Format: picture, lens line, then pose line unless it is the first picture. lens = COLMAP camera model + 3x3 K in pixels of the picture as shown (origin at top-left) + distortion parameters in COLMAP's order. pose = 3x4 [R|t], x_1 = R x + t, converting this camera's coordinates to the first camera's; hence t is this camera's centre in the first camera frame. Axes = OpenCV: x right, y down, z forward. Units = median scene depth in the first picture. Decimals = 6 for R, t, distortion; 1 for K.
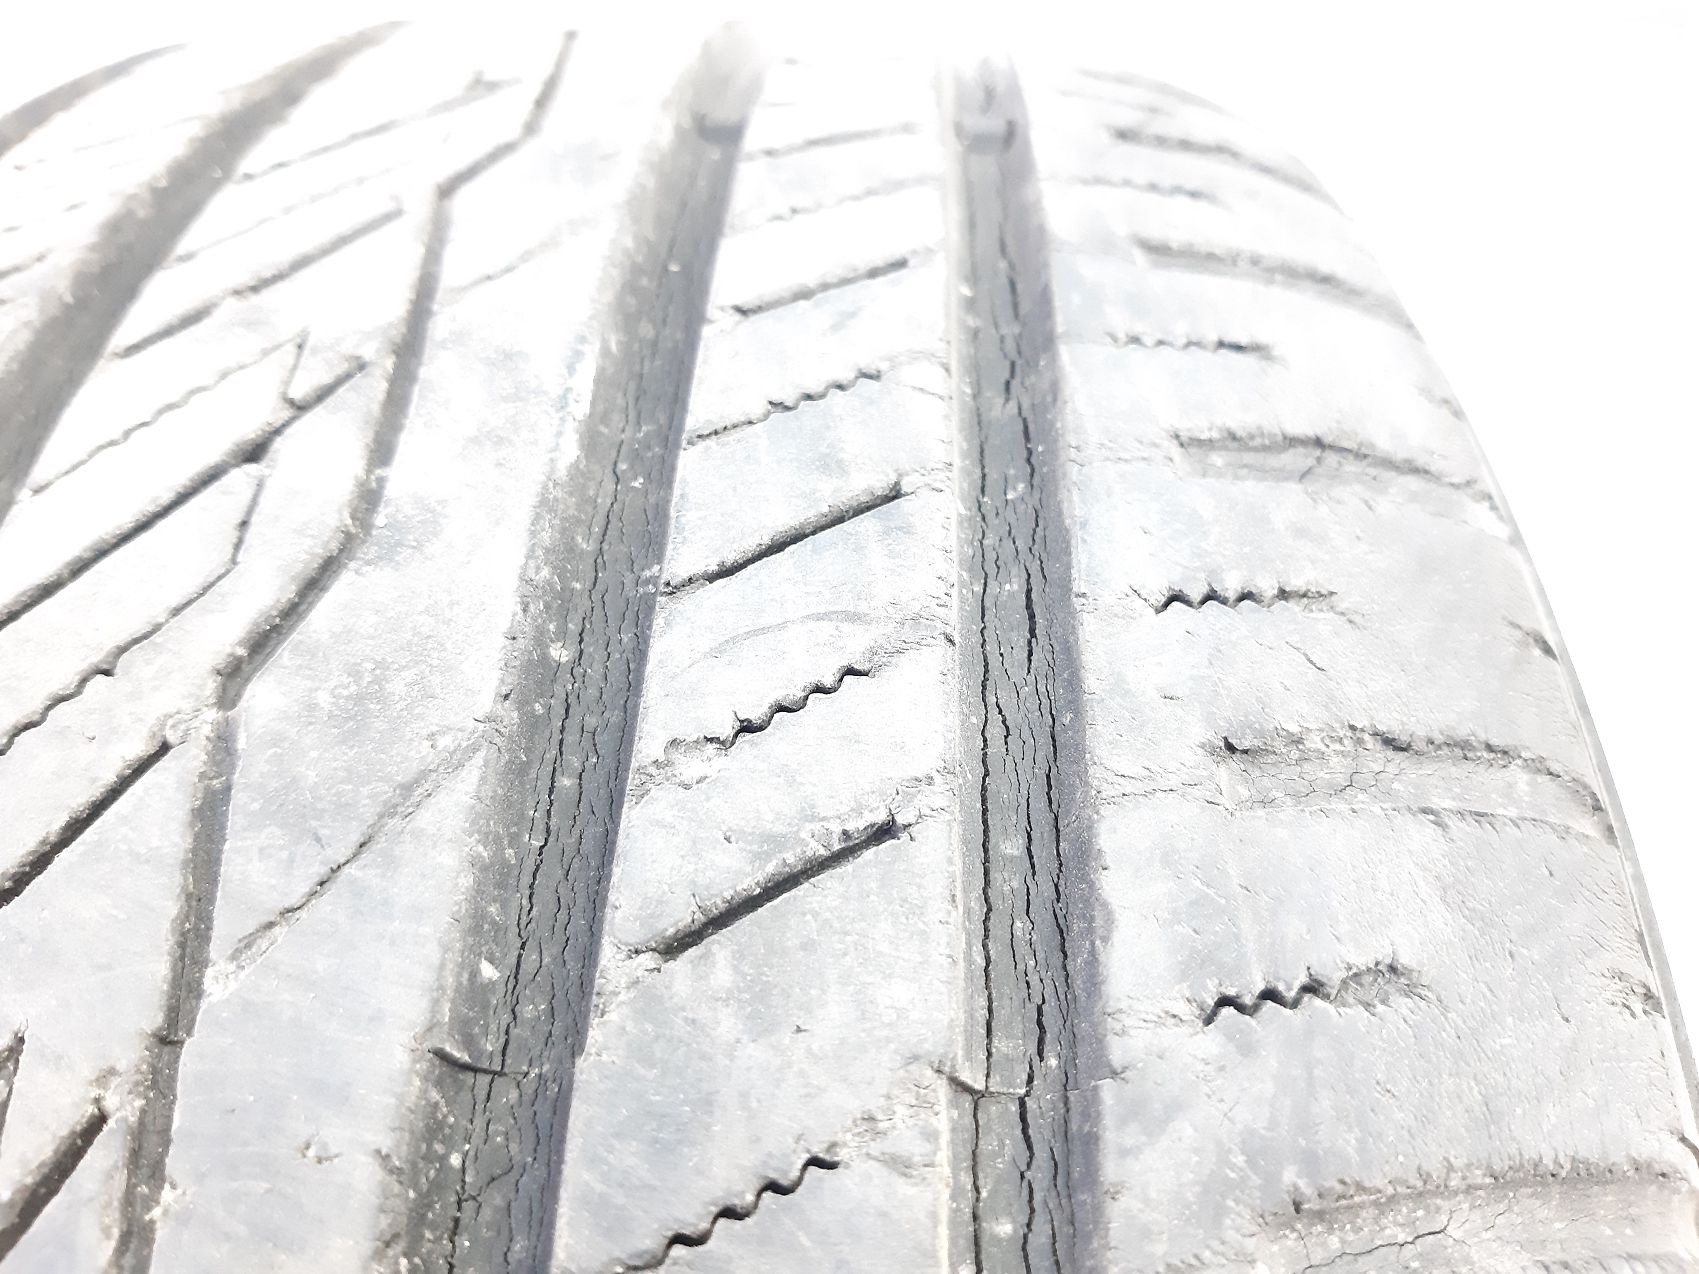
lens RADIAL K [[1292.7, 0, 853.5], [0, 1292.7, 632.0], [0, 0, 1]] dist [0.057949, -0.150432]
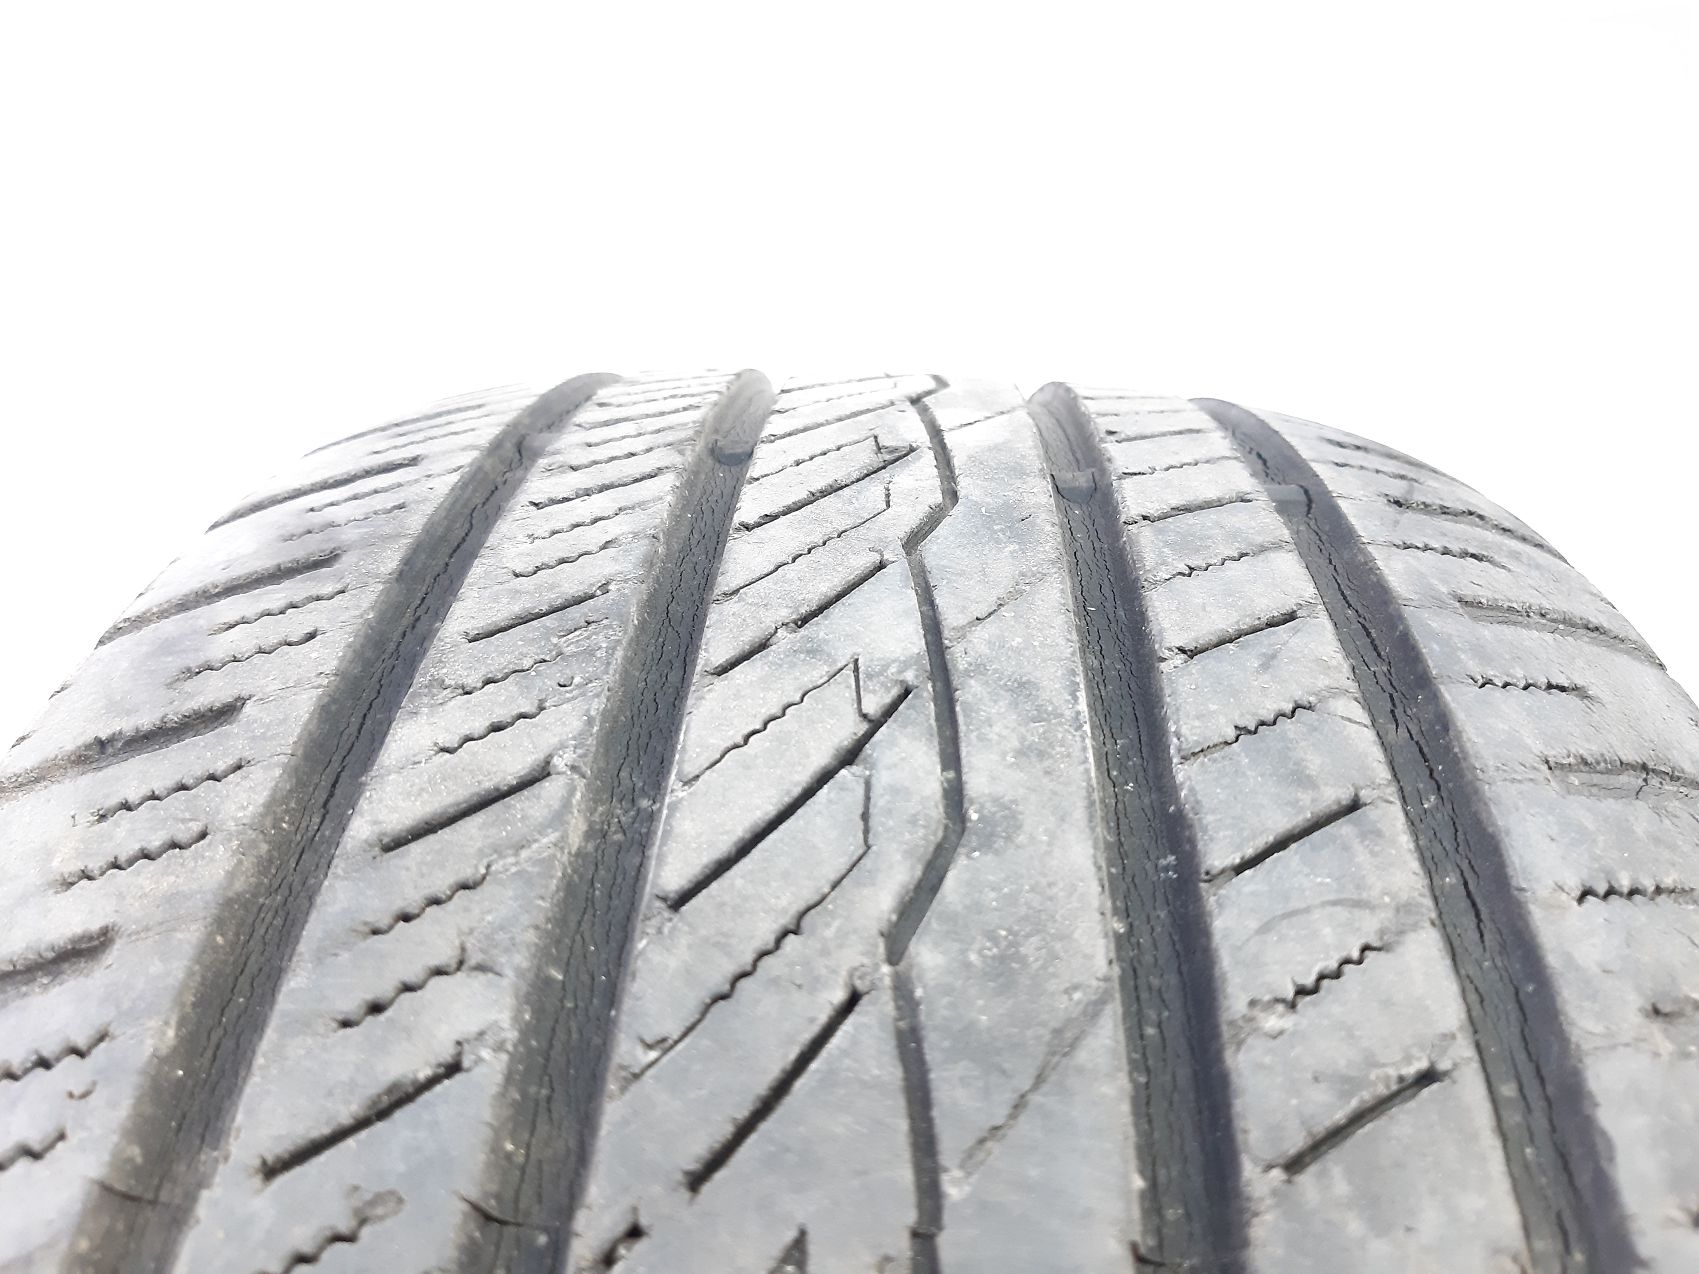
lens RADIAL K [[1292.7, 0, 853.5], [0, 1292.7, 632.0], [0, 0, 1]] dist [0.057949, -0.150432]
pose [[0.999542, 0.028279, 0.010735, -0.524018], [-0.025754, 0.981774, -0.188297, -0.020435], [-0.015864, 0.187934, 0.982054, -0.312794]]
